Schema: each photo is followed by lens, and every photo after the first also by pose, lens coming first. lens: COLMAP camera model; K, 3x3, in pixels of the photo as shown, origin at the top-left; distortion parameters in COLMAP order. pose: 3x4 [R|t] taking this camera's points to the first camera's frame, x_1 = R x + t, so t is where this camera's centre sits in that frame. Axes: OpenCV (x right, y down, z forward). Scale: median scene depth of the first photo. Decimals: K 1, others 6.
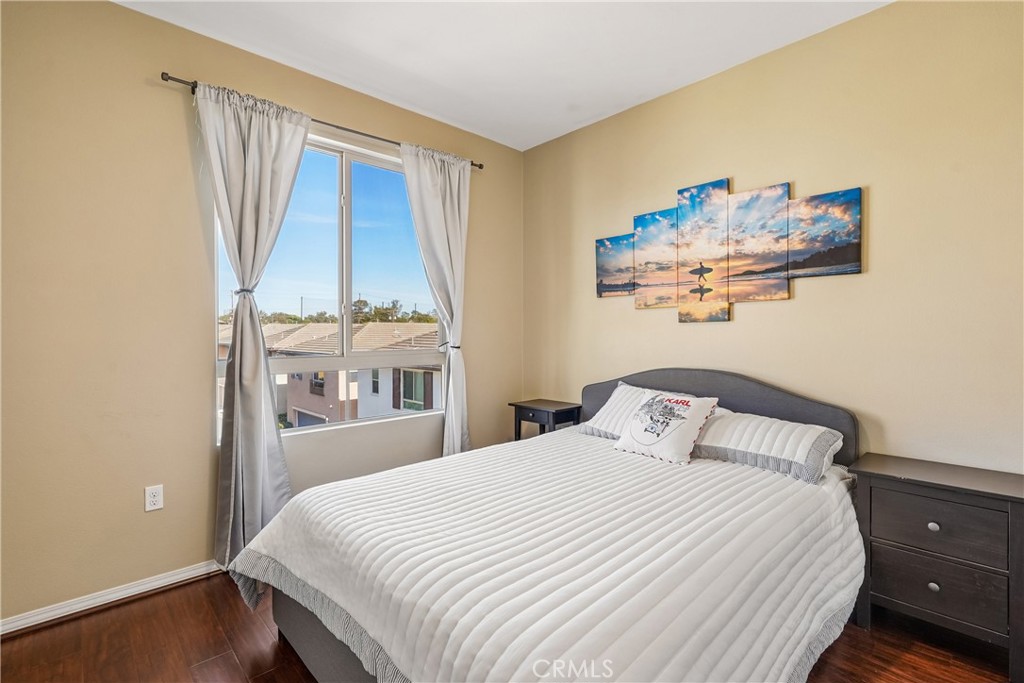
lens RADIAL K [[468.2, 0, 514.6], [0, 468.2, 337.3], [0, 0, 1]] dist [-0.004093, -0.000930]
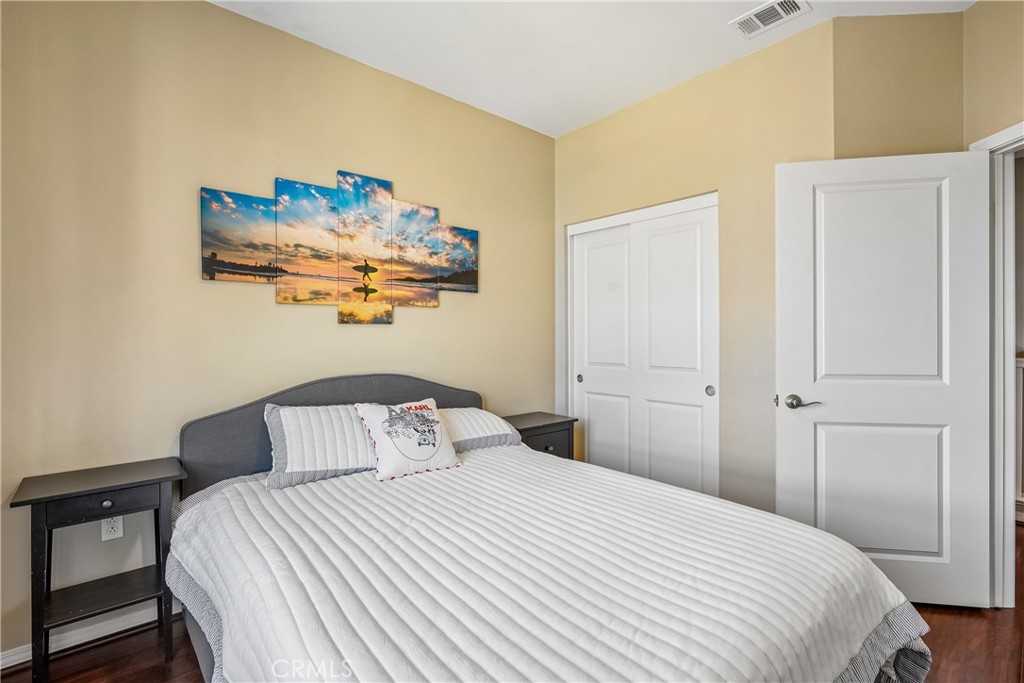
lens RADIAL K [[468.2, 0, 515.3], [0, 468.2, 338.5], [0, 0, 1]] dist [-0.004093, -0.000930]
pose [[0.049501, -0.005428, 0.998759, -0.518710], [0.008088, 0.999955, 0.005034, -0.006203], [-0.998741, 0.007828, 0.049543, 0.661554]]
